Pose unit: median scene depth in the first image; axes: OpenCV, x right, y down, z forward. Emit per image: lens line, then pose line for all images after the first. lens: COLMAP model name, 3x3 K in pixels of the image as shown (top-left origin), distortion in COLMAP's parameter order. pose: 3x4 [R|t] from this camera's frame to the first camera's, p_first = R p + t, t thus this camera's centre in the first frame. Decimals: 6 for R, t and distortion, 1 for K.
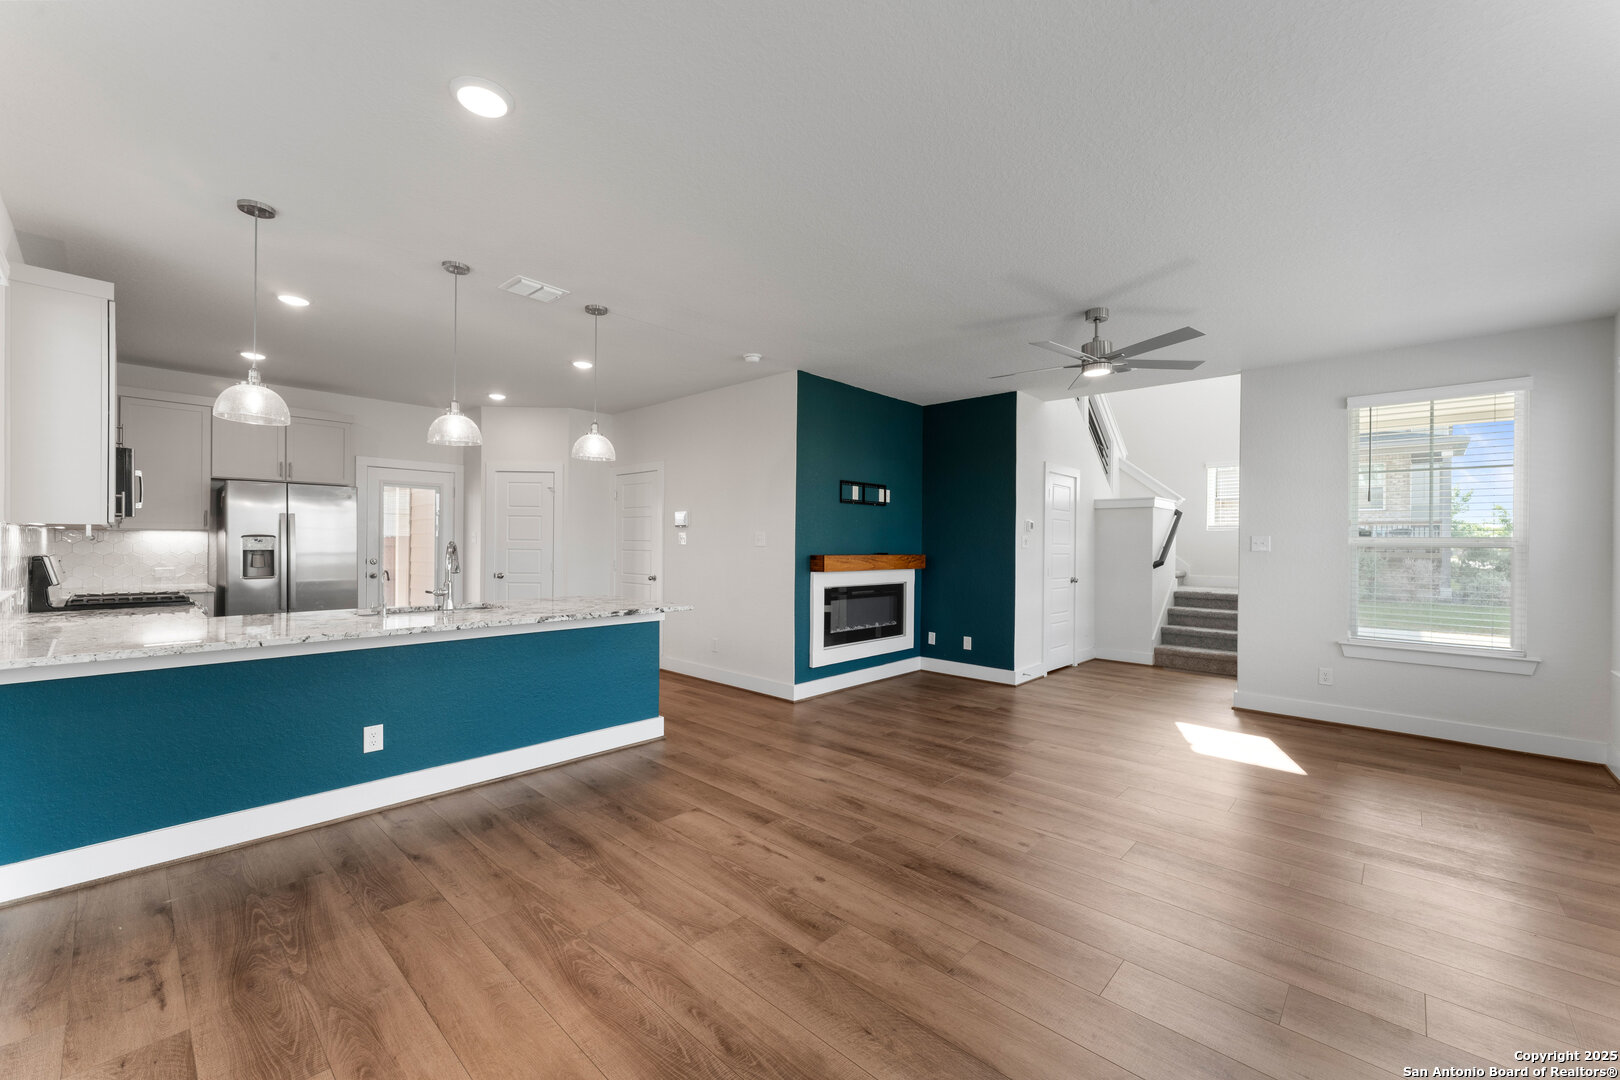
lens RADIAL K [[647.3, 0, 807.7], [0, 647.3, 542.6], [0, 0, 1]] dist [0.002942, 0.000451]
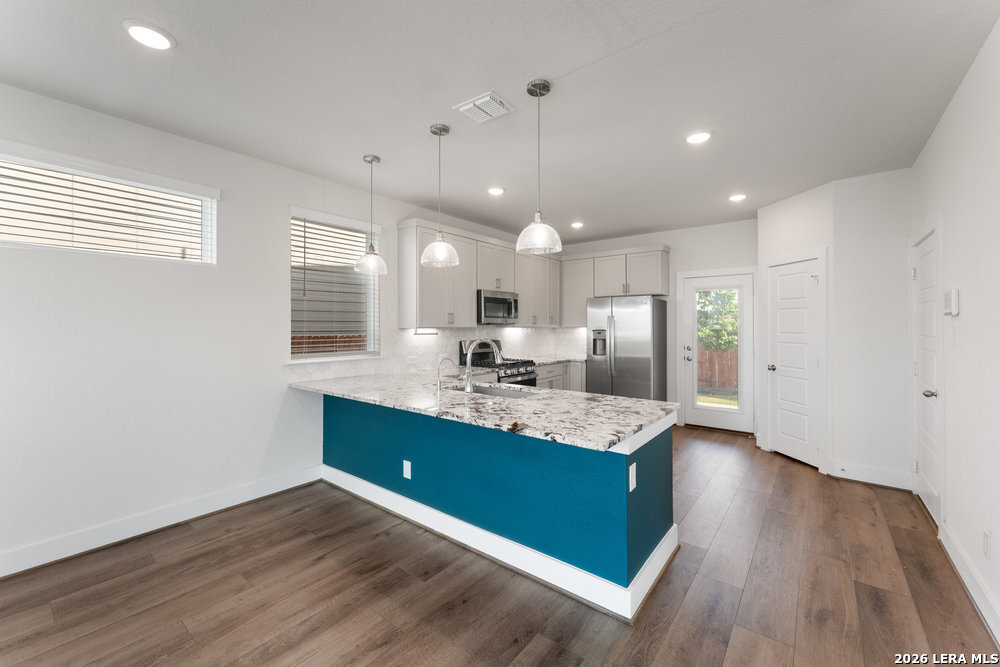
lens RADIAL K [[402.0, 0, 493.0], [0, 402.0, 323.0], [0, 0, 1]] dist [0.001298, 0.000224]
pose [[0.079261, -0.013550, -0.996762, 0.166571], [0.001418, 0.999908, -0.013480, -0.015524], [0.996853, -0.000345, 0.079273, 0.653662]]
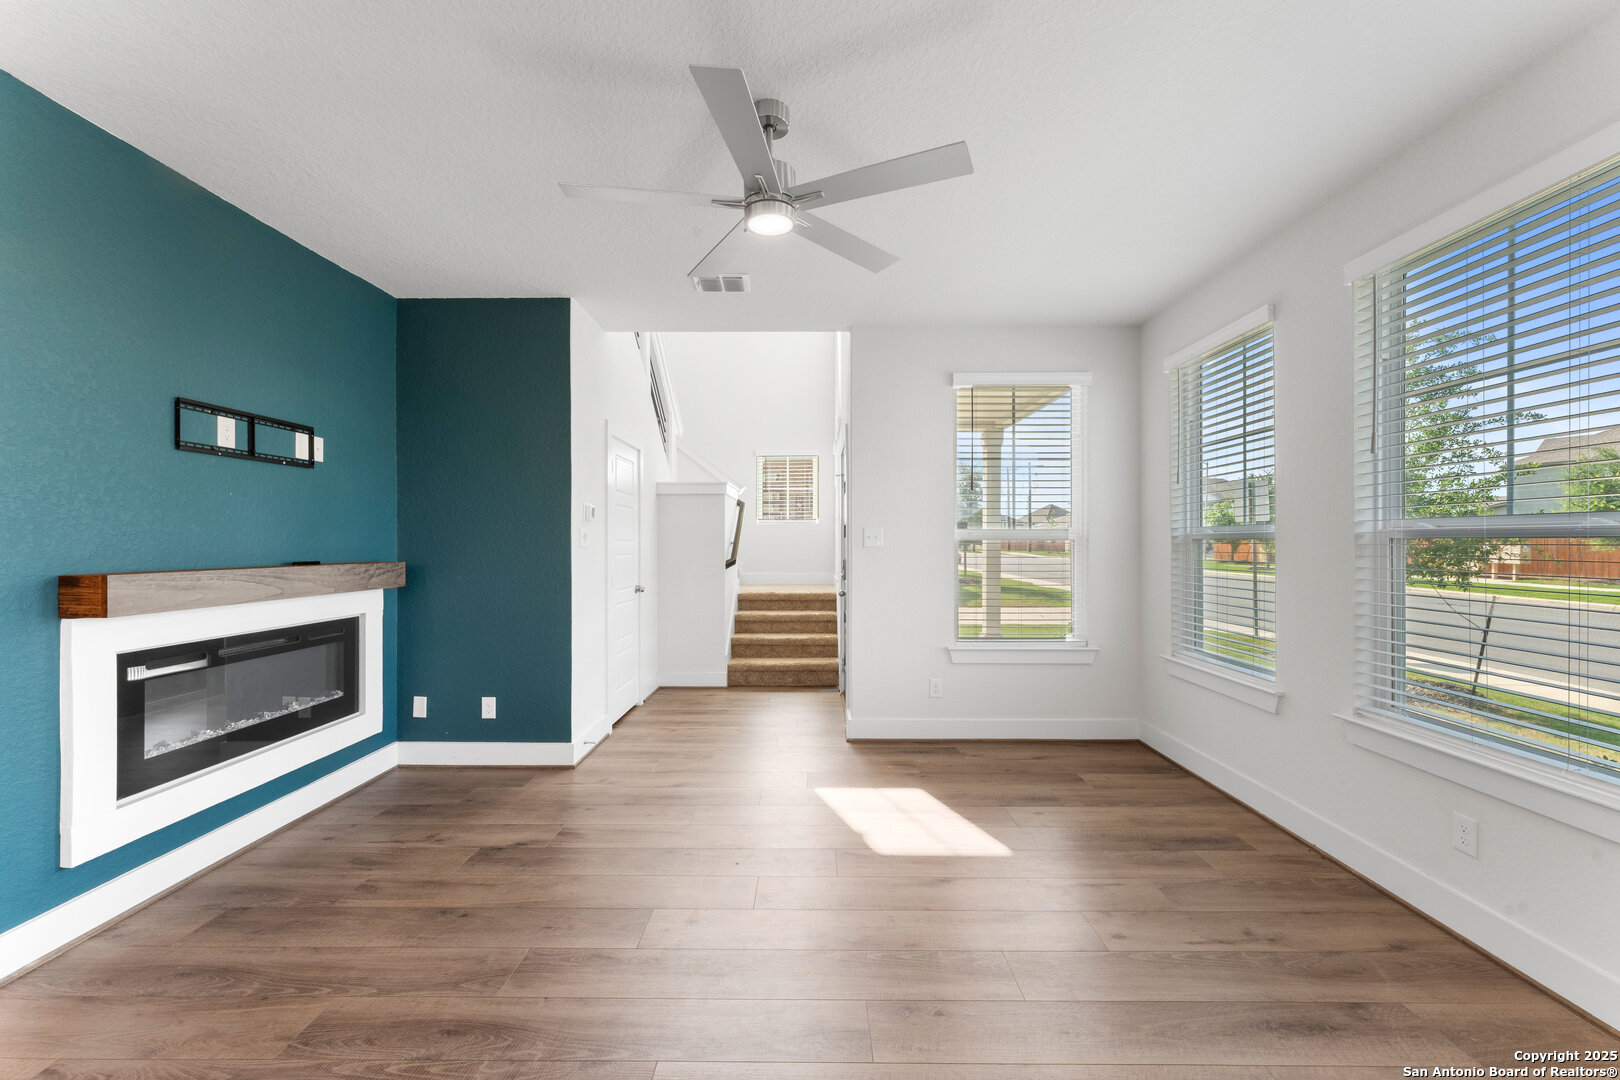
lens RADIAL K [[647.3, 0, 807.7], [0, 647.3, 542.6], [0, 0, 1]] dist [0.002942, 0.000451]
pose [[0.738132, -0.012135, 0.674547, 0.073096], [0.008694, 0.999926, 0.008475, 0.000519], [-0.674600, -0.000391, 0.738183, 0.422671]]
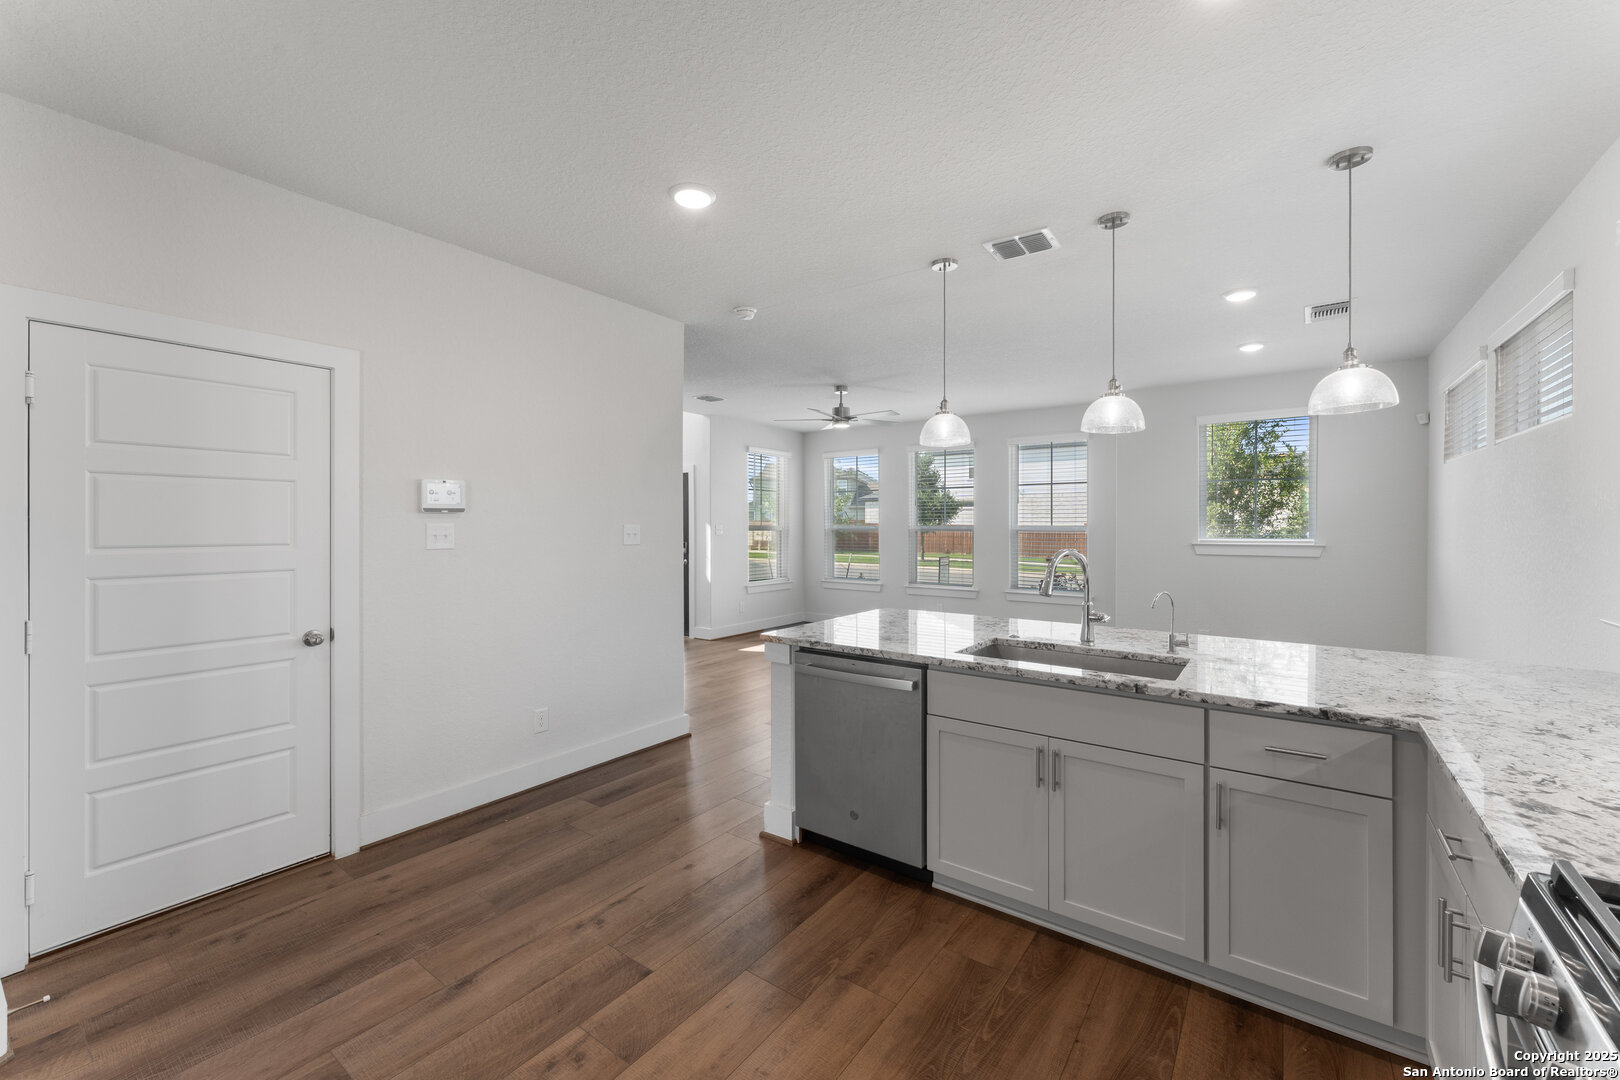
lens RADIAL K [[658.6, 0, 802.5], [0, 658.6, 527.5], [0, 0, 1]] dist [0.010992, 0.000318]
pose [[-0.121542, -0.012206, 0.992511, -0.843325], [-0.003597, 0.999923, 0.011856, -0.022796], [-0.992580, -0.002129, -0.121576, 0.945493]]
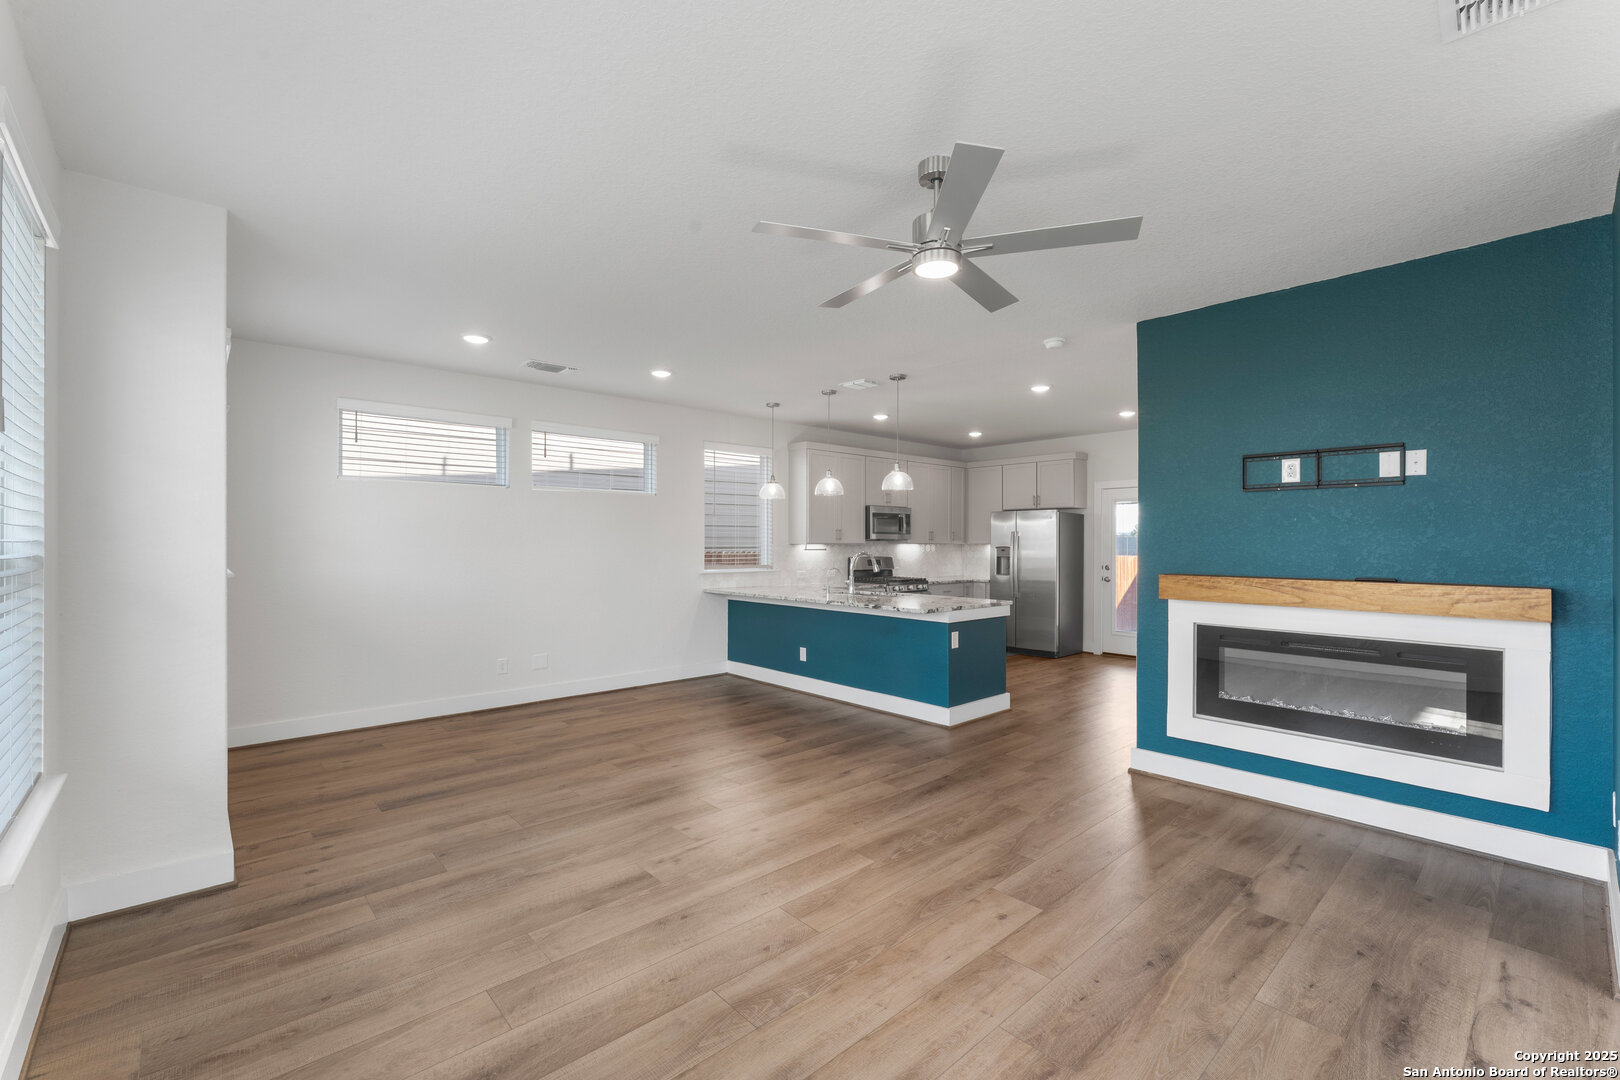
lens RADIAL K [[678.8, 0, 806.1], [0, 678.8, 541.8], [0, 0, 1]] dist [-0.003097, -0.000171]
pose [[-0.080664, -0.009085, -0.996700, 0.775379], [-0.002950, 0.999956, -0.008875, -0.007702], [0.996737, 0.002224, -0.080687, 0.679799]]
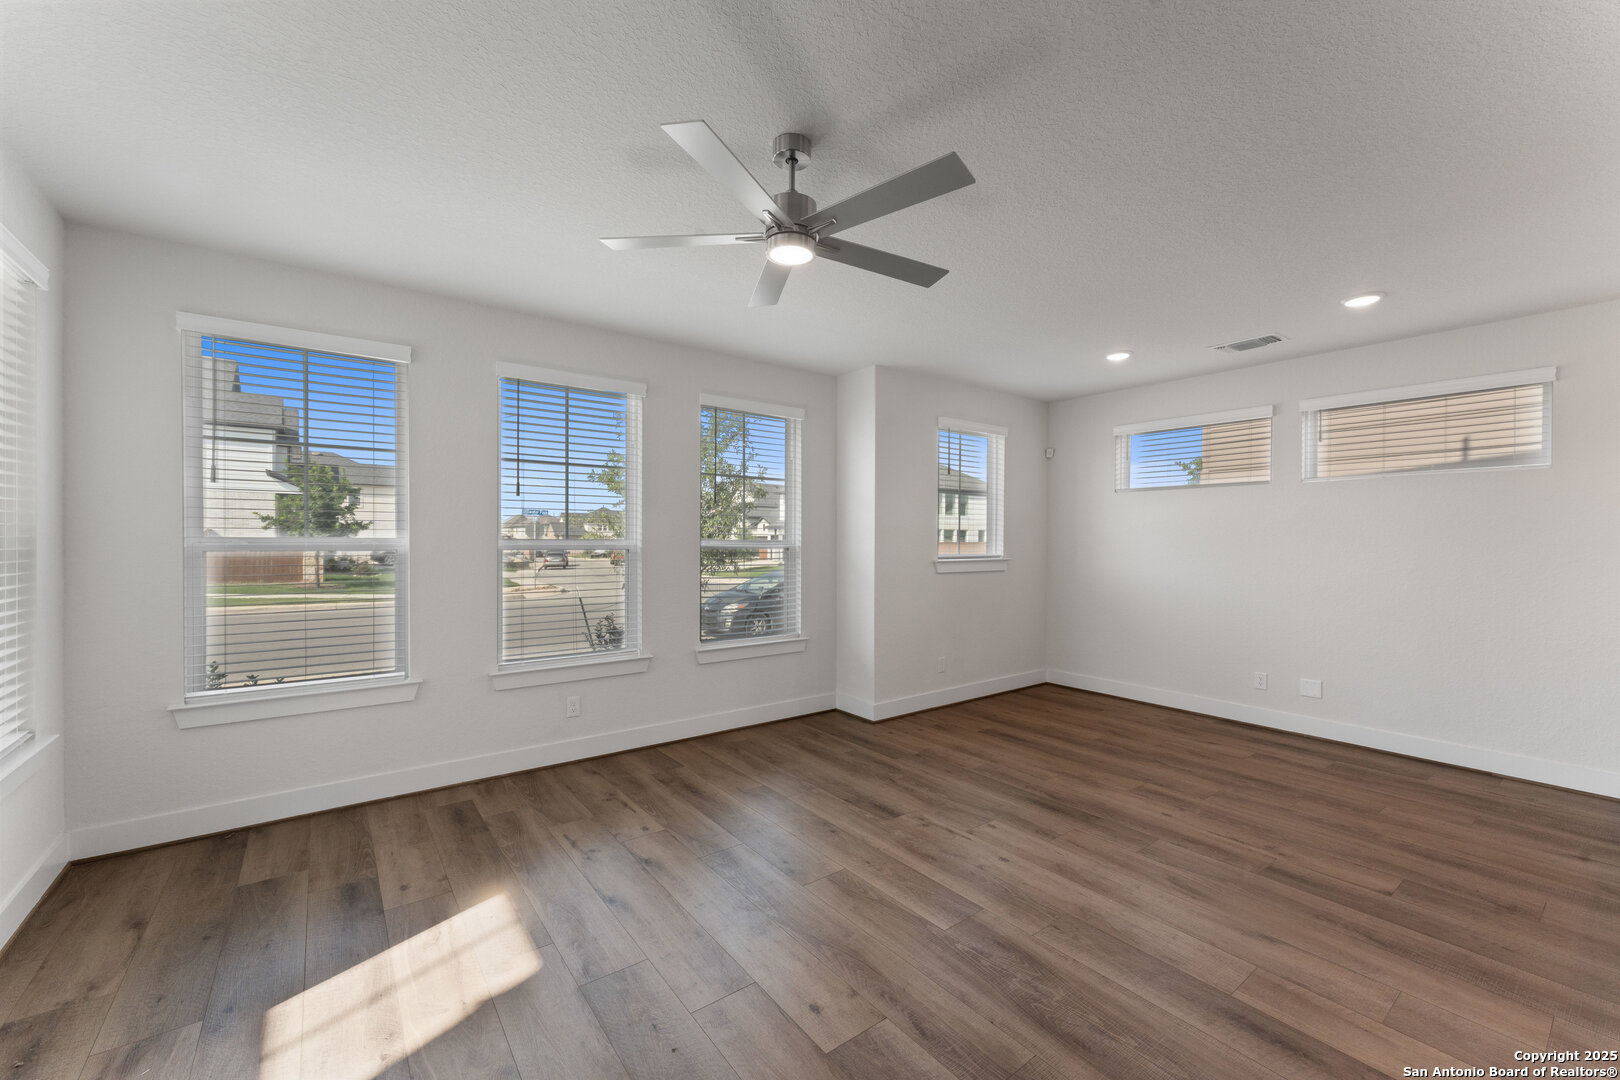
lens RADIAL K [[653.1, 0, 810.0], [0, 653.1, 540.0], [0, 0, 1]] dist [-0.000013, -0.000068]
pose [[-0.985897, -0.016181, 0.166569, 0.242655], [-0.015943, 0.999869, 0.002768, -0.012987], [-0.166592, 0.000074, -0.986026, 1.133507]]
